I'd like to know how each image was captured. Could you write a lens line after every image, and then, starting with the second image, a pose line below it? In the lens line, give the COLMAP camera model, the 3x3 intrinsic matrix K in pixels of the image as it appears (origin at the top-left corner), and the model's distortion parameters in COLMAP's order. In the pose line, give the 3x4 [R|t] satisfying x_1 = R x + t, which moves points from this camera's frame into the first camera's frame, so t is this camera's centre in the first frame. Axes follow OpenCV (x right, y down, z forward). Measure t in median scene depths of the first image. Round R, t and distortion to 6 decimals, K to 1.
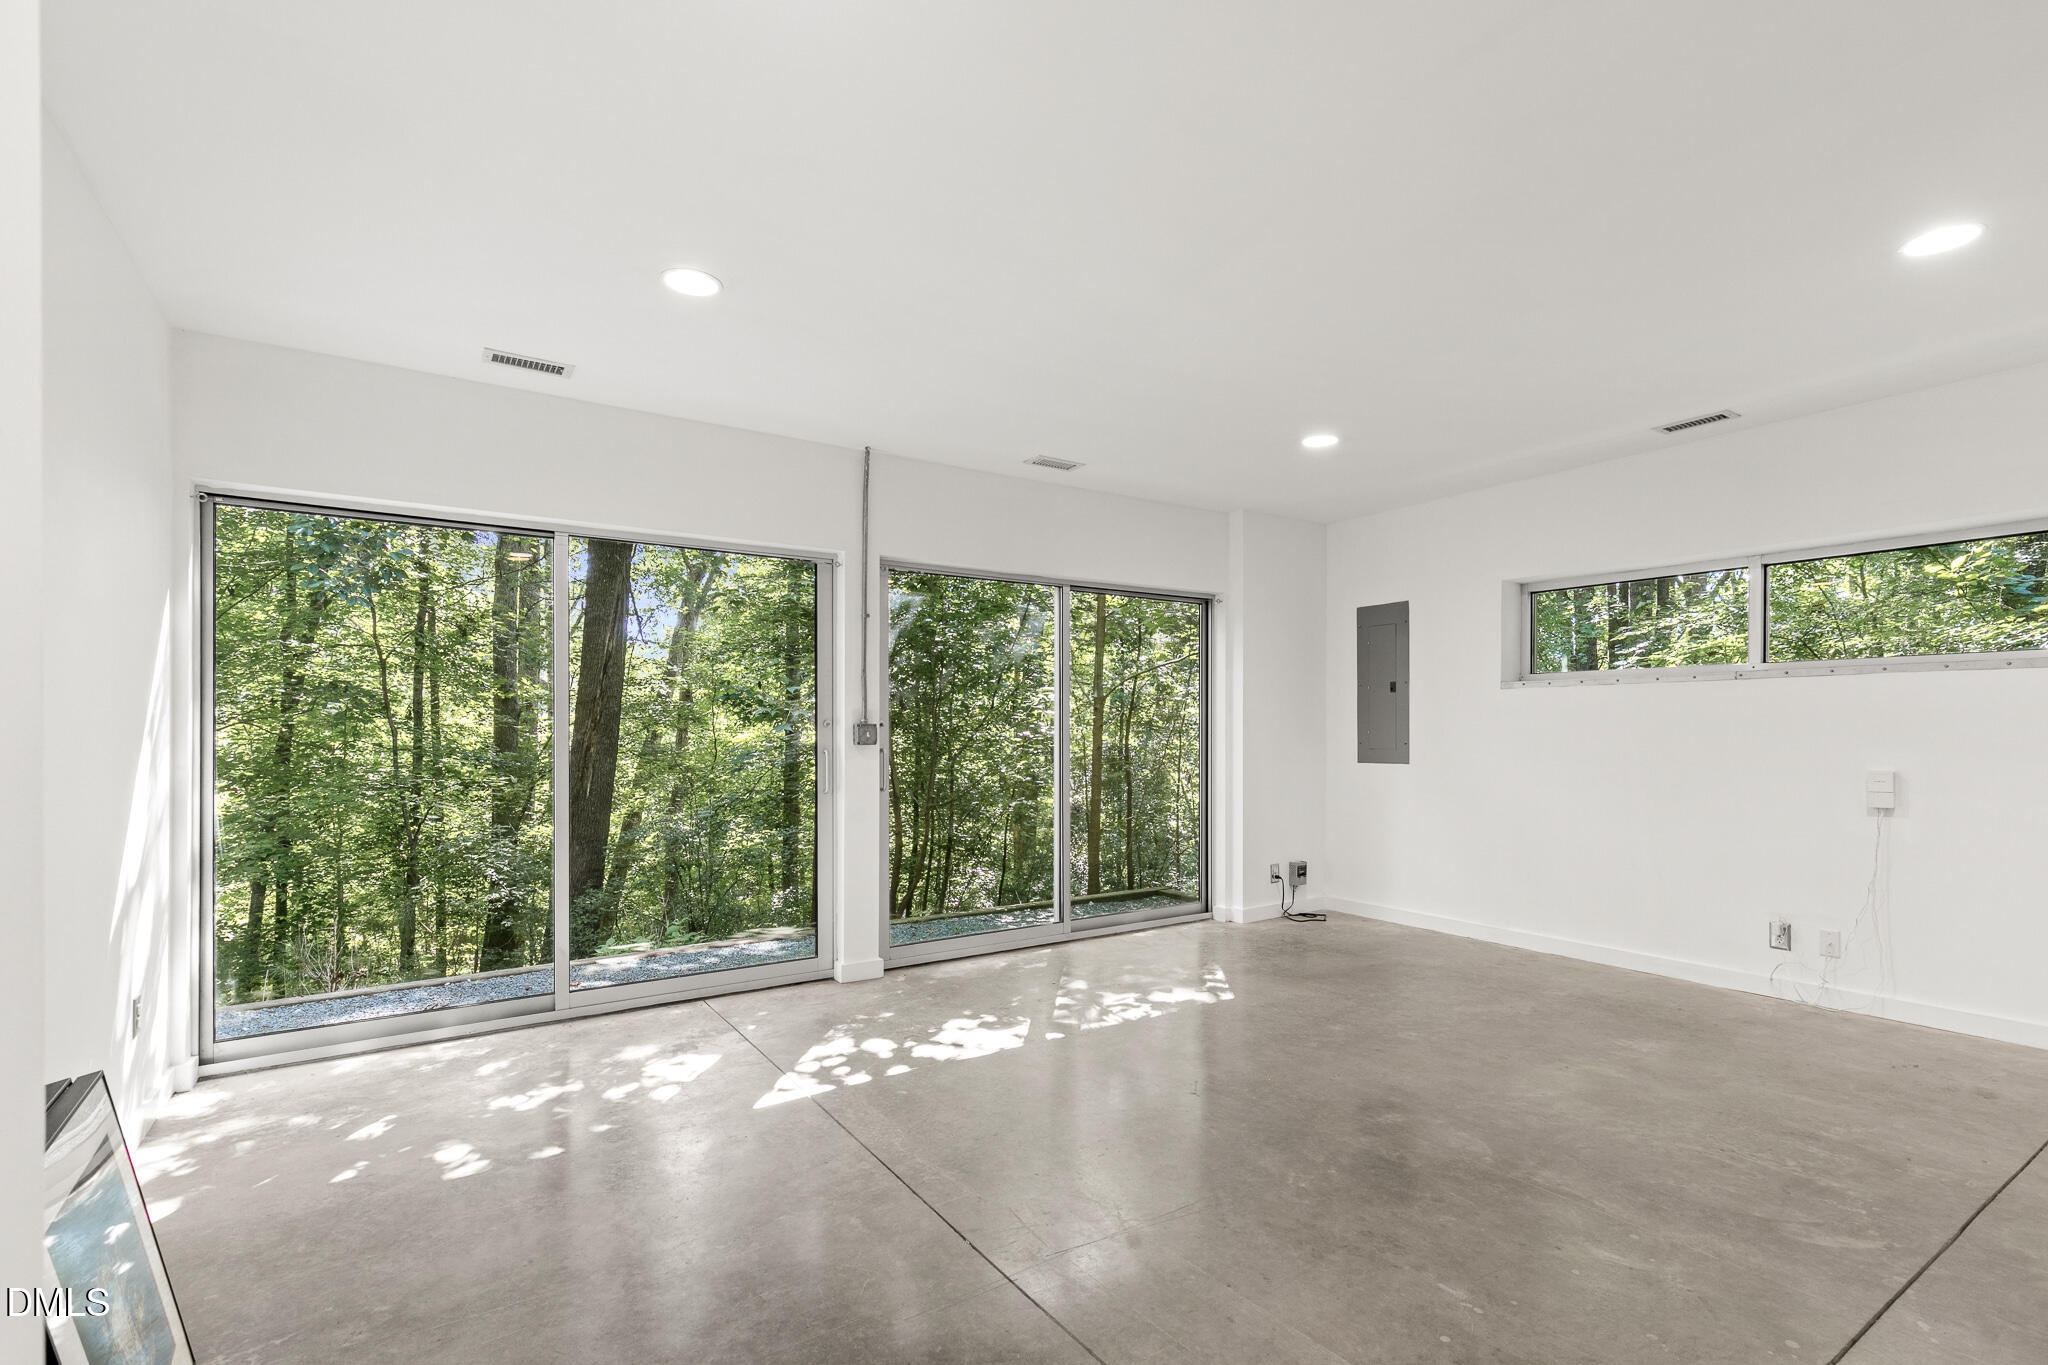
lens RADIAL K [[938.6, 0, 1030.4], [0, 938.6, 721.7], [0, 0, 1]] dist [0.011172, -0.000009]
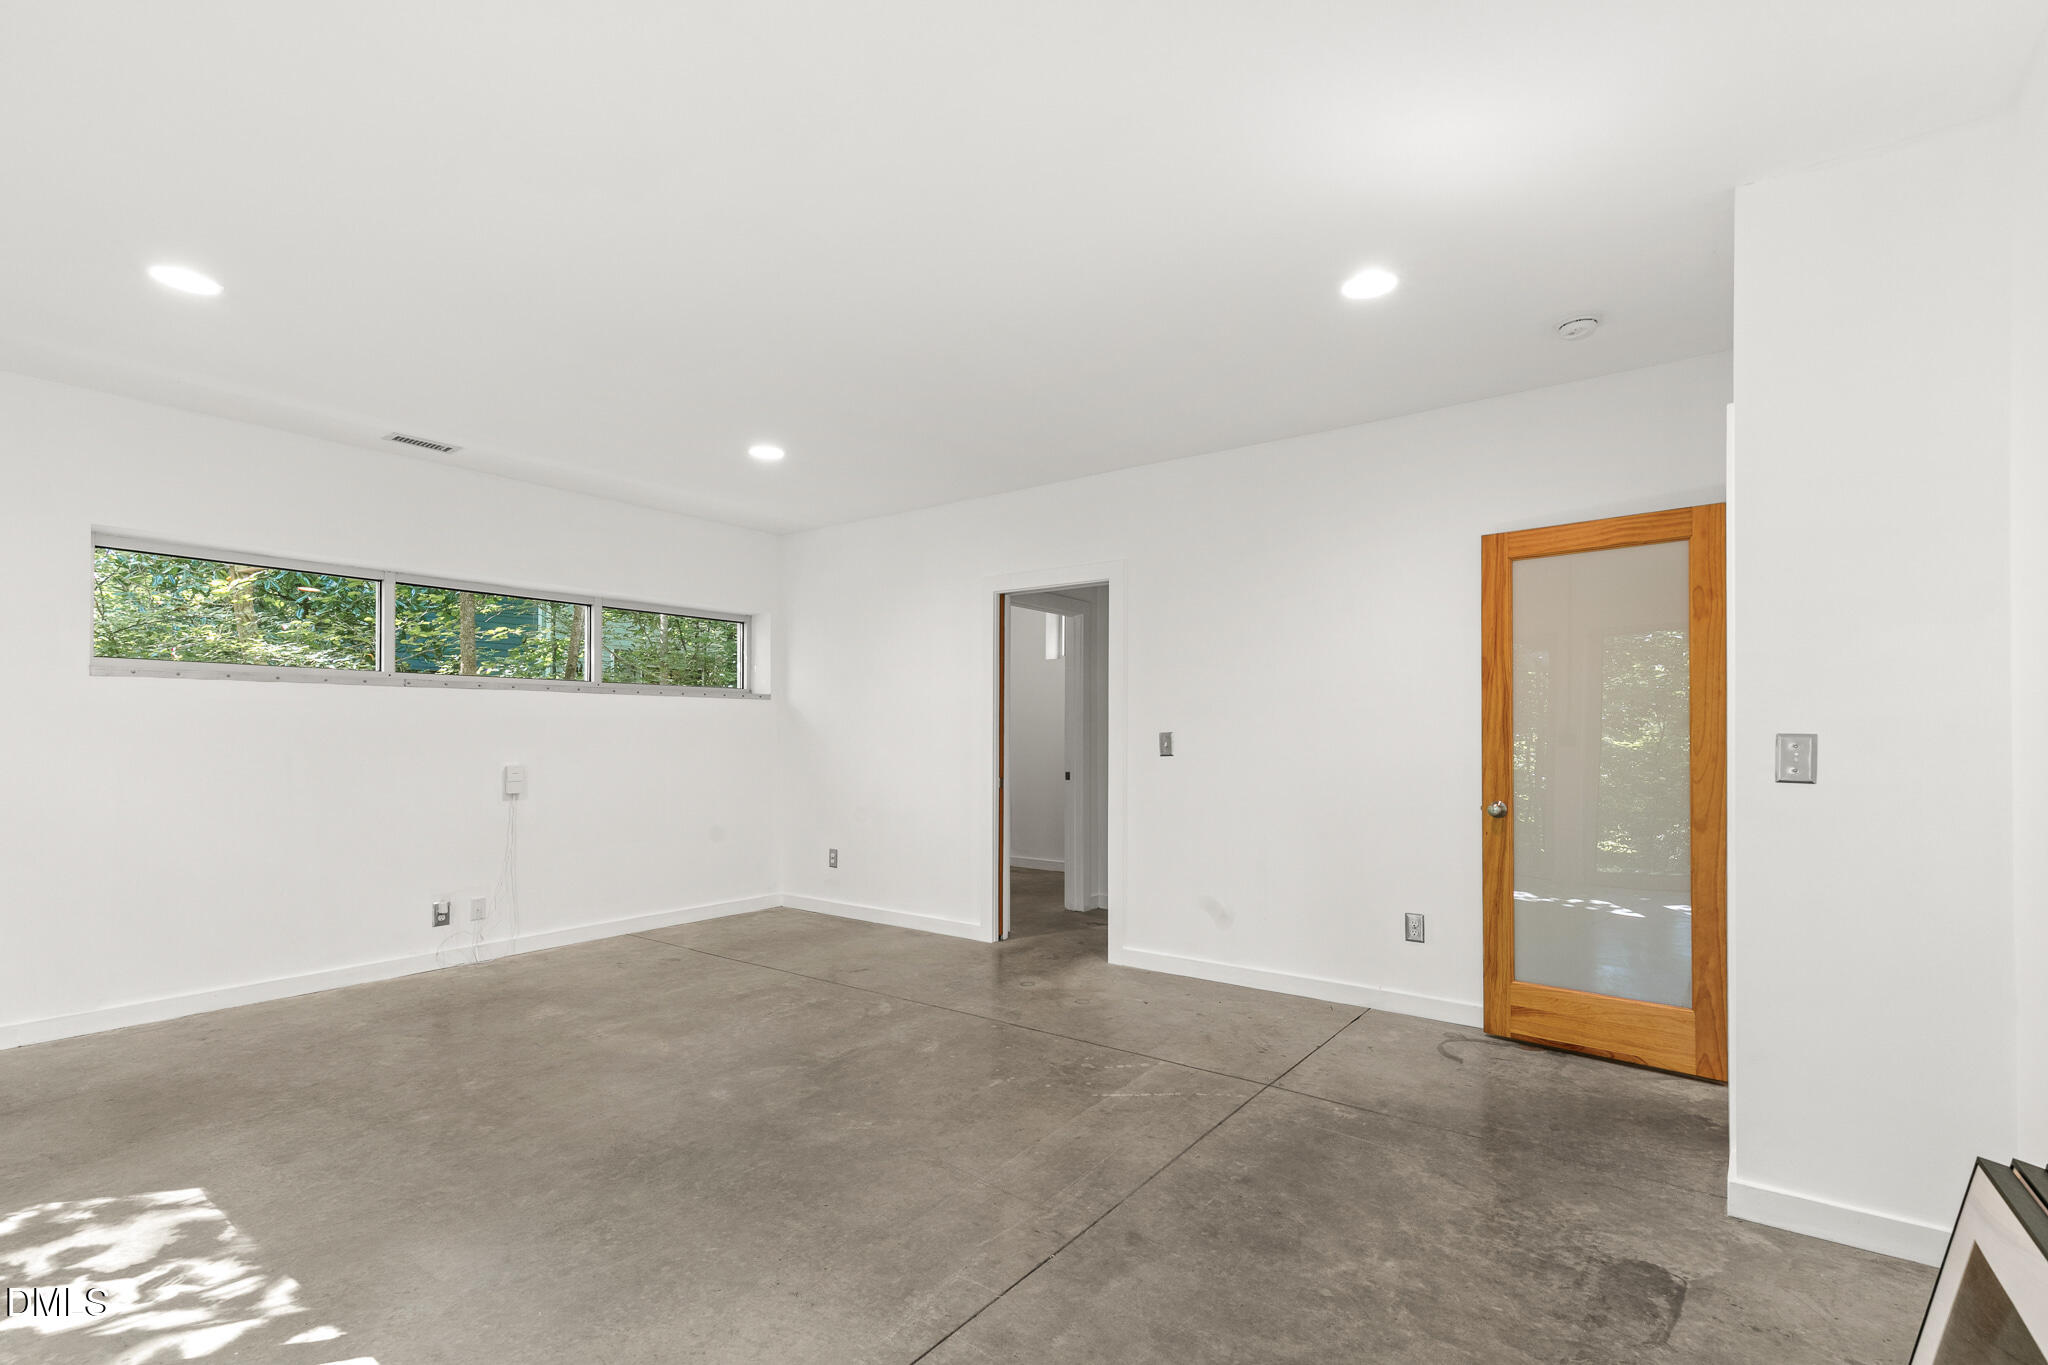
lens RADIAL K [[931.9, 0, 1026.0], [0, 931.9, 735.1], [0, 0, 1]] dist [0.011646, 0.000035]
pose [[-0.330202, -0.000673, 0.943910, -0.558444], [-0.008300, 0.999963, -0.002191, 0.007462], [-0.943874, -0.008558, -0.330196, 0.775711]]
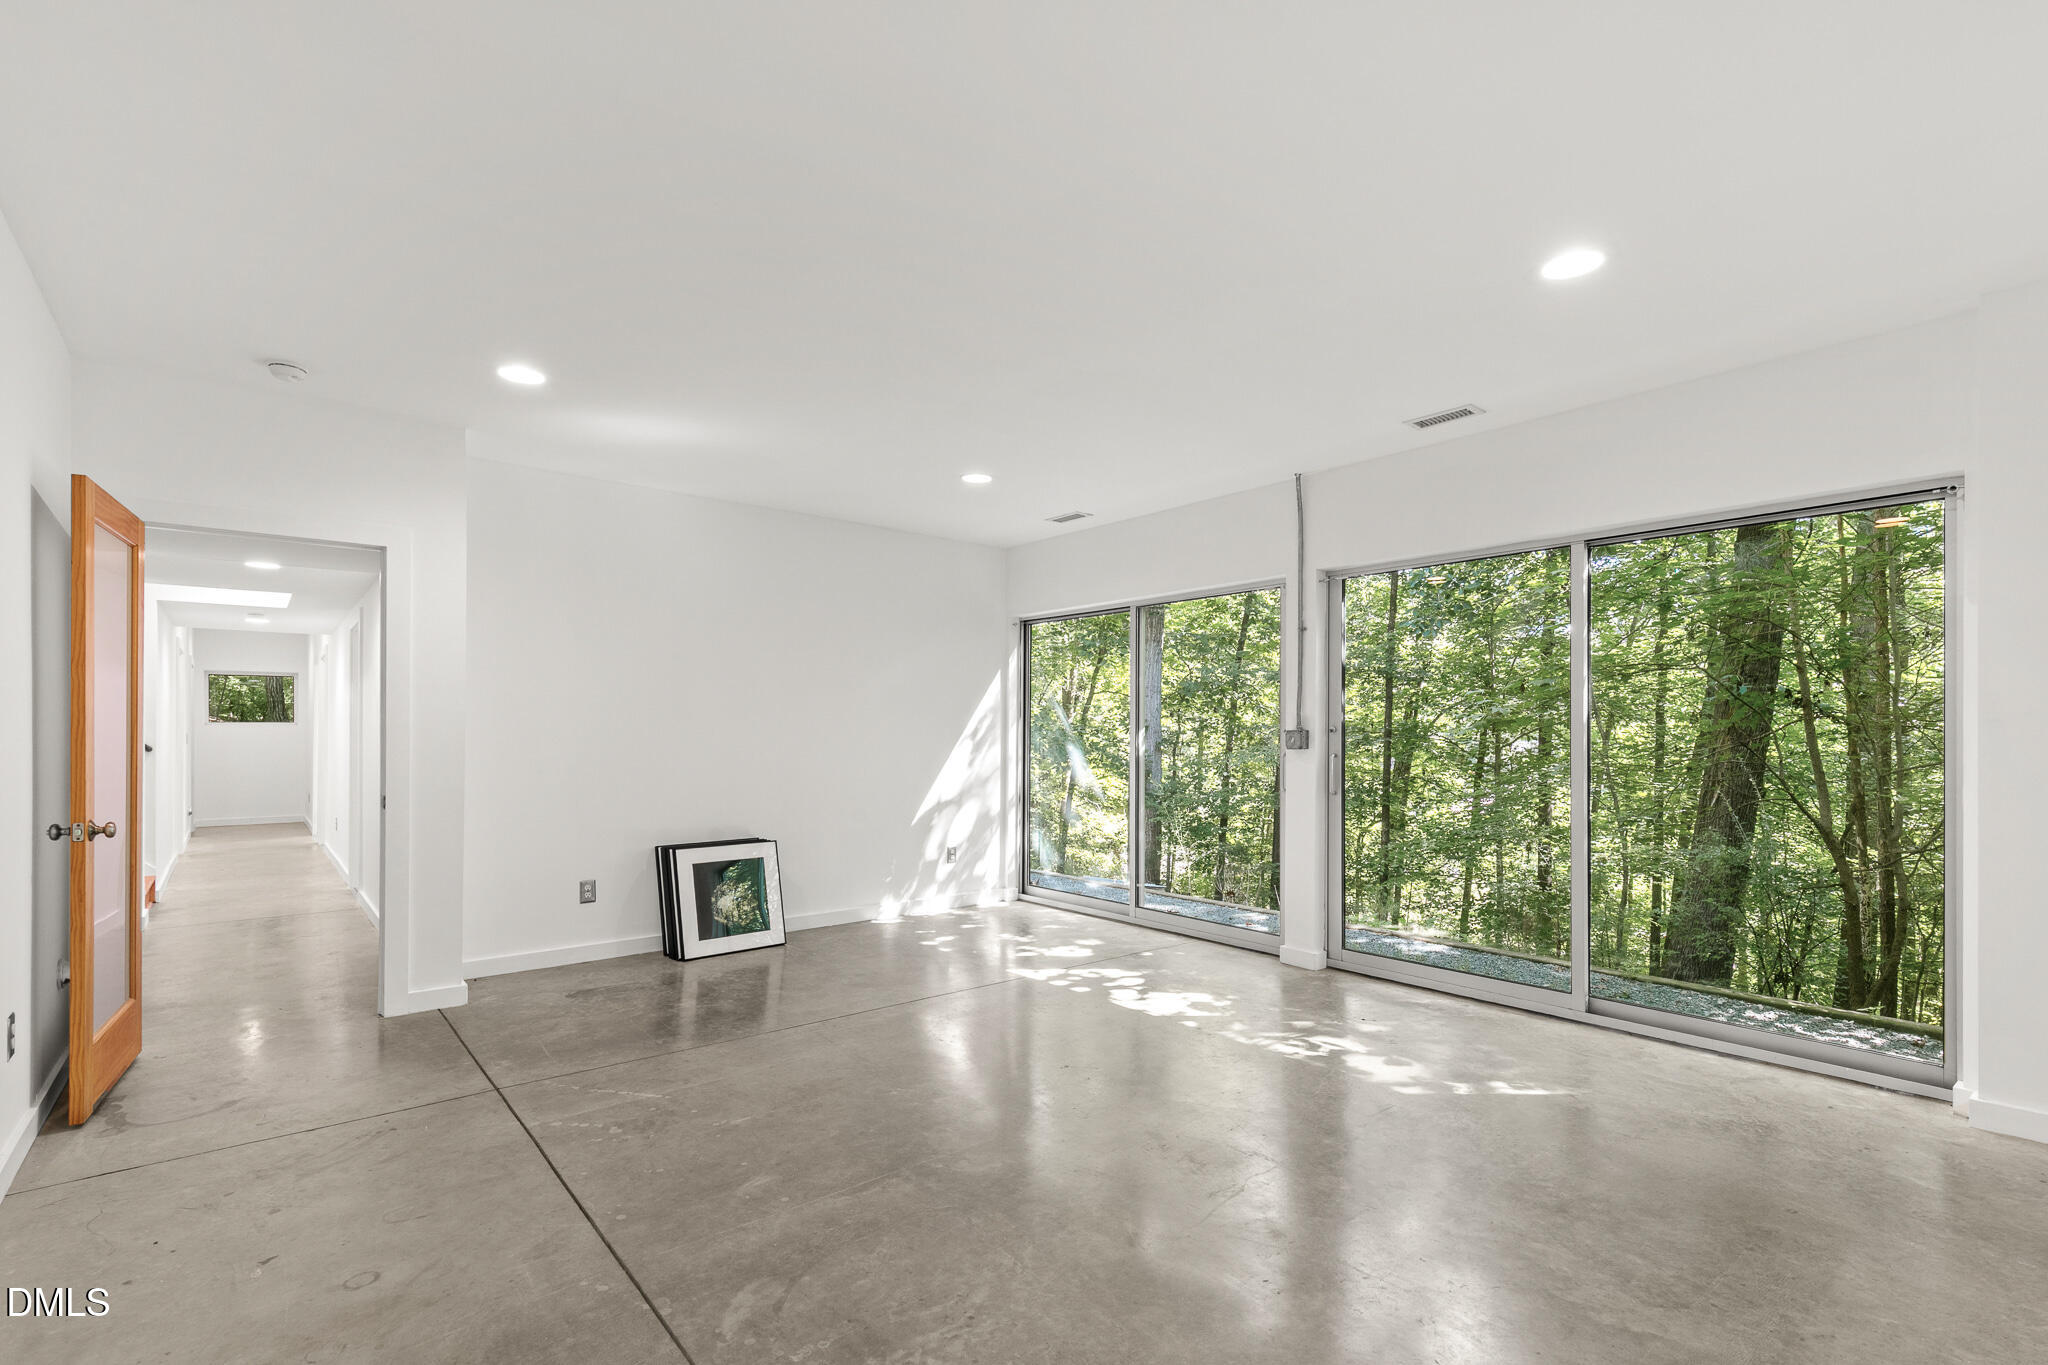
lens RADIAL K [[931.9, 0, 1026.0], [0, 931.9, 735.1], [0, 0, 1]] dist [0.011646, 0.000035]
pose [[0.101474, 0.002174, -0.994836, 1.013393], [0.007197, 0.999970, 0.002919, 0.002455], [0.994812, -0.007456, 0.101455, 0.680186]]
